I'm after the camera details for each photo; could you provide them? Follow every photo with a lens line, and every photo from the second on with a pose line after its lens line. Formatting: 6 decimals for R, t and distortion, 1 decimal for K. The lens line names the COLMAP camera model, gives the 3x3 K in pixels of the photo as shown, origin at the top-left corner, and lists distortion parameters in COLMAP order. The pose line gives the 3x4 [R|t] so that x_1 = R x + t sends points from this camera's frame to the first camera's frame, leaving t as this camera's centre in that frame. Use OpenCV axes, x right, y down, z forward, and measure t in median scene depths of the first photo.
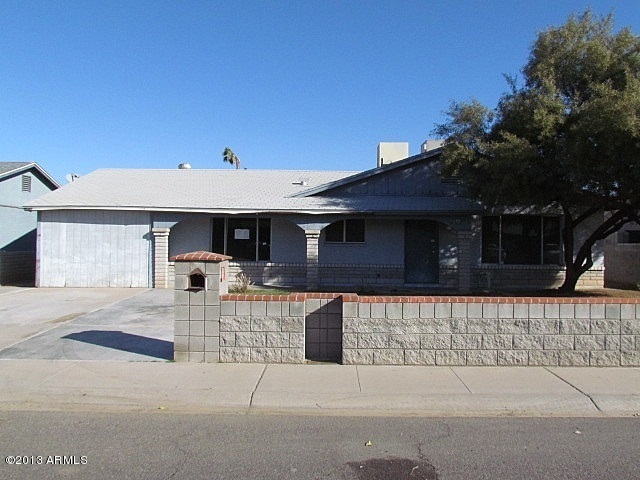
lens RADIAL K [[450.9, 0, 324.5], [0, 450.9, 237.5], [0, 0, 1]] dist [-0.019897, -0.000562]
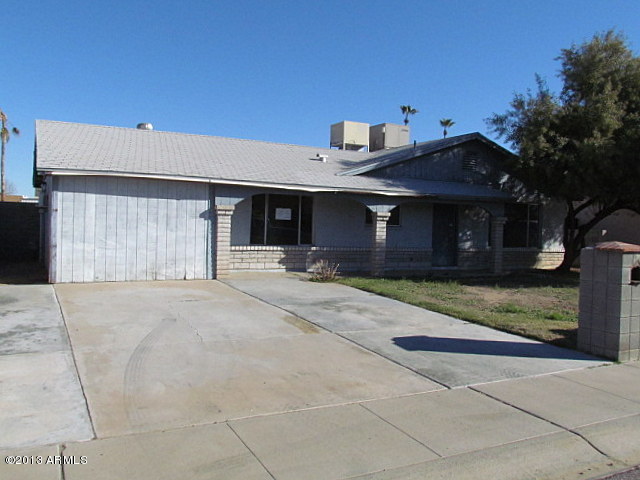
lens RADIAL K [[479.3, 0, 248.7], [0, 479.3, 219.5], [0, 0, 1]] dist [0.006445, 0.002820]
pose [[0.919436, 0.017191, 0.392863, -0.634086], [-0.022214, 0.999719, 0.008240, -0.003276], [-0.392611, -0.016303, 0.919560, 0.177286]]
